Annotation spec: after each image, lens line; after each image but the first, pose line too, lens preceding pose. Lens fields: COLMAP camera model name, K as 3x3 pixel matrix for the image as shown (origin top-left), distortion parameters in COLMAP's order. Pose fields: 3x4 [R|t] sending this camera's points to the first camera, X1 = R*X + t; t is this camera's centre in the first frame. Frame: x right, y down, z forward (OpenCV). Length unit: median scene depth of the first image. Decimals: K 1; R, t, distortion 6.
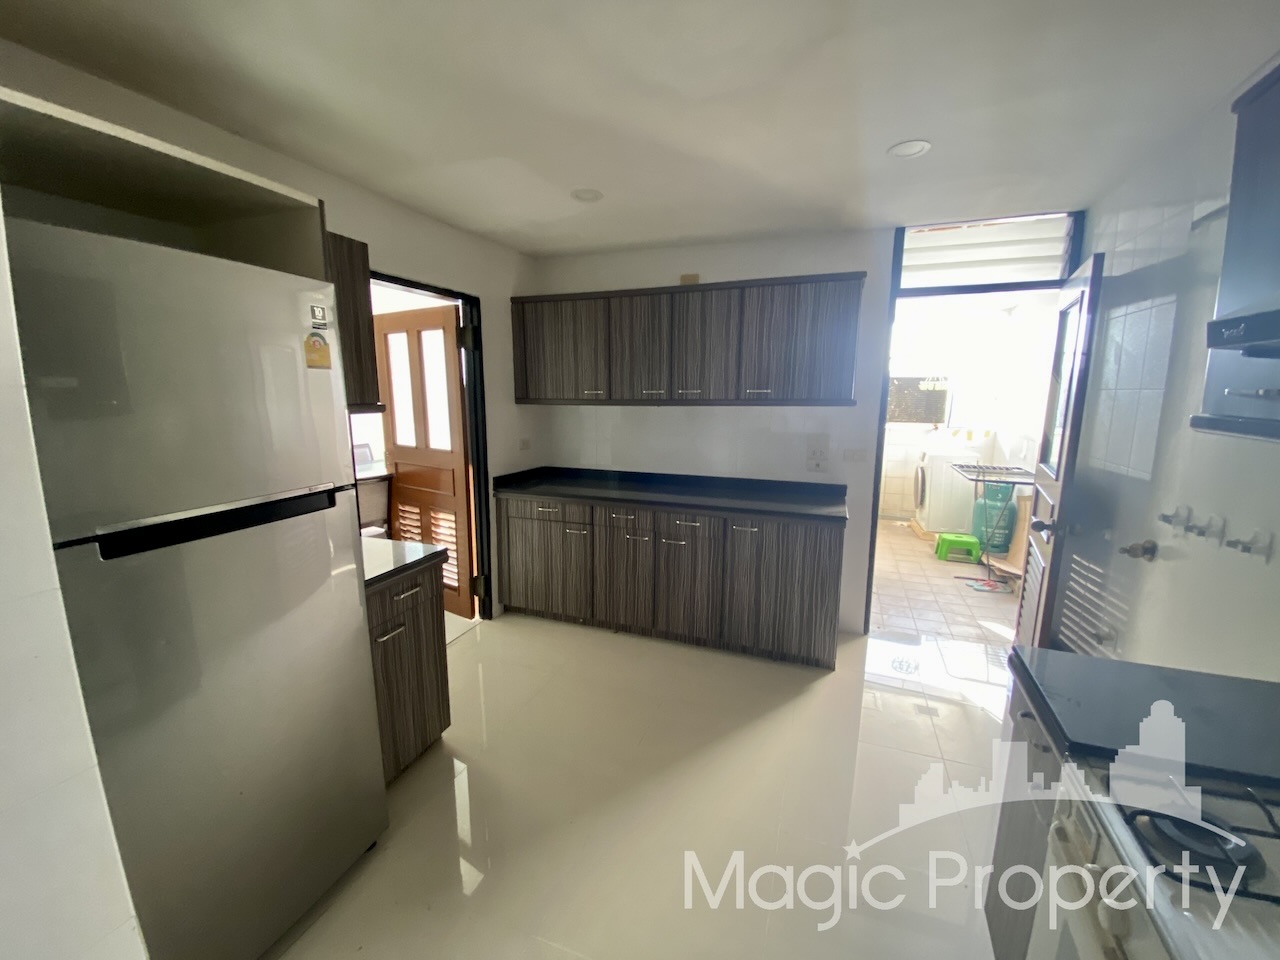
lens RADIAL K [[516.6, 0, 639.7], [0, 516.6, 481.4], [0, 0, 1]] dist [0.000556, 0.000025]
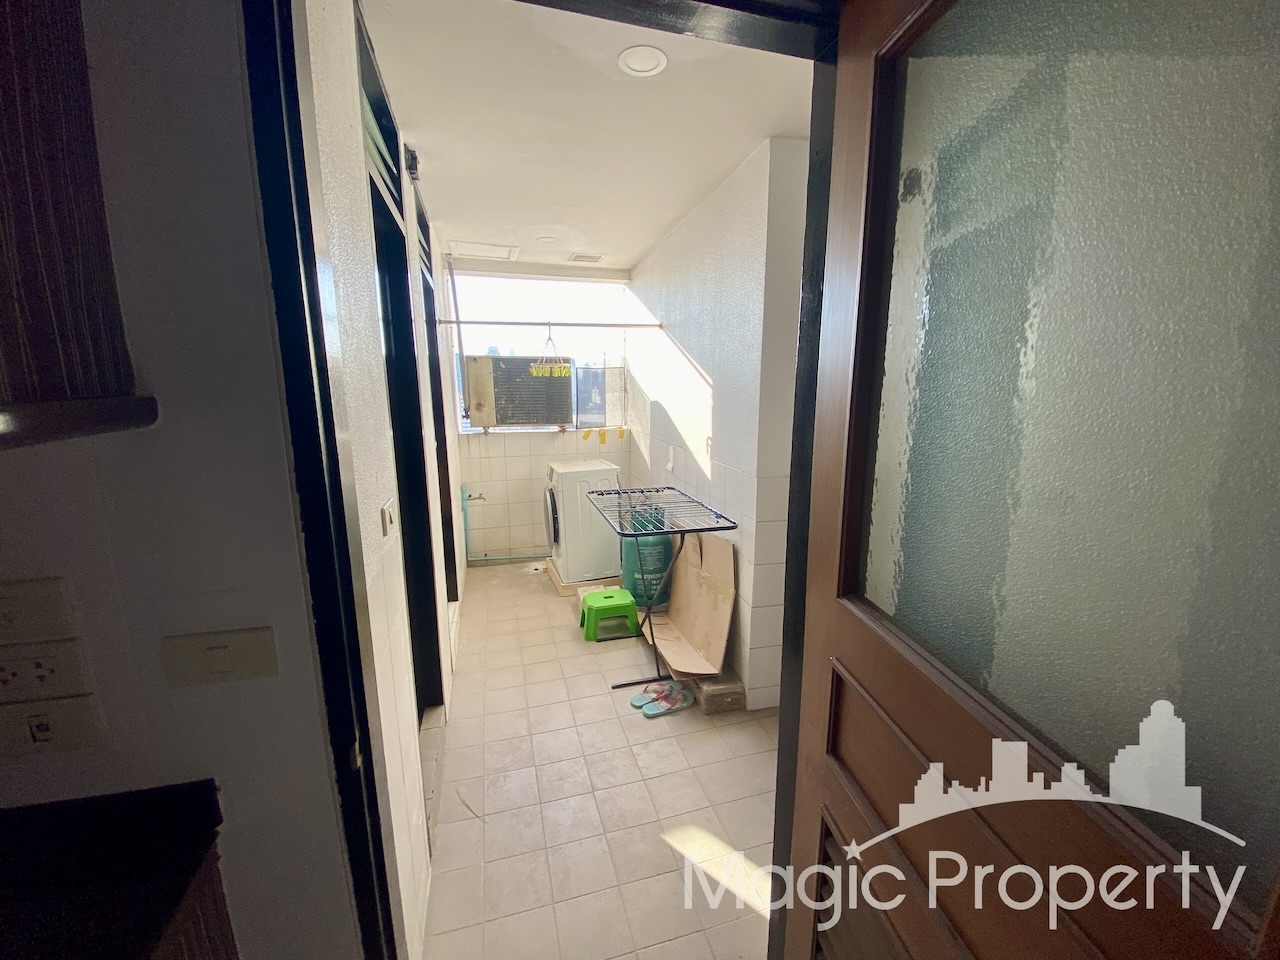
lens RADIAL K [[516.6, 0, 641.7], [0, 516.6, 482.5], [0, 0, 1]] dist [0.000556, 0.000025]
pose [[0.793546, -0.114587, 0.597624, 0.247087], [0.108371, 0.993022, 0.046502, -0.059200], [-0.598783, 0.027864, 0.800427, 0.399716]]
